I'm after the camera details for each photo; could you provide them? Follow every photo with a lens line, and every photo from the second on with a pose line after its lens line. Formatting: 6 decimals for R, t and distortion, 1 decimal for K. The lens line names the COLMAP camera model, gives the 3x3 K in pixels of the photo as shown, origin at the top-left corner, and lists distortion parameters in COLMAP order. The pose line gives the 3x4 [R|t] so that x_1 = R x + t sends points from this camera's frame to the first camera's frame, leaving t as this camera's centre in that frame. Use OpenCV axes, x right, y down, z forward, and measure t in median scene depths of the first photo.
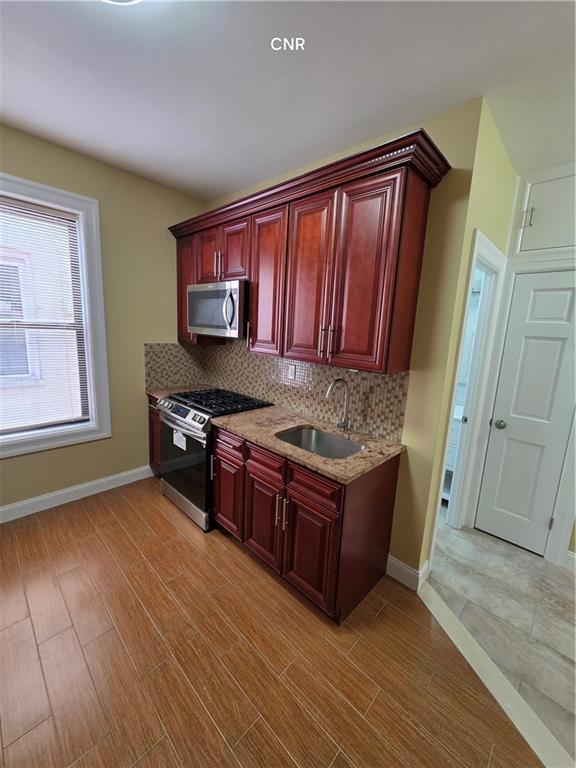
lens RADIAL K [[306.9, 0, 290.4], [0, 306.9, 380.4], [0, 0, 1]] dist [0.003601, -0.000094]
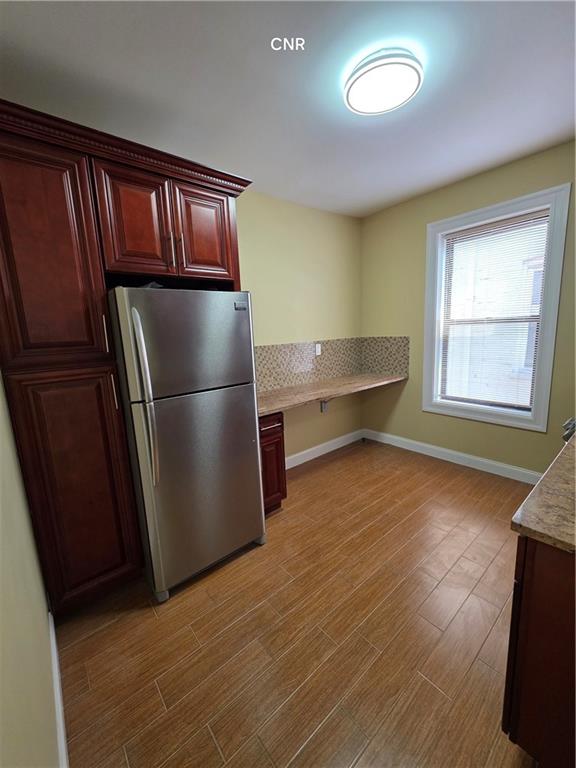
lens RADIAL K [[306.9, 0, 290.4], [0, 306.9, 380.4], [0, 0, 1]] dist [0.003601, -0.000094]
pose [[-0.103843, 0.117316, -0.987651, 0.512836], [-0.132608, 0.982520, 0.130649, 0.006465], [0.985714, 0.144538, -0.086471, 0.347652]]
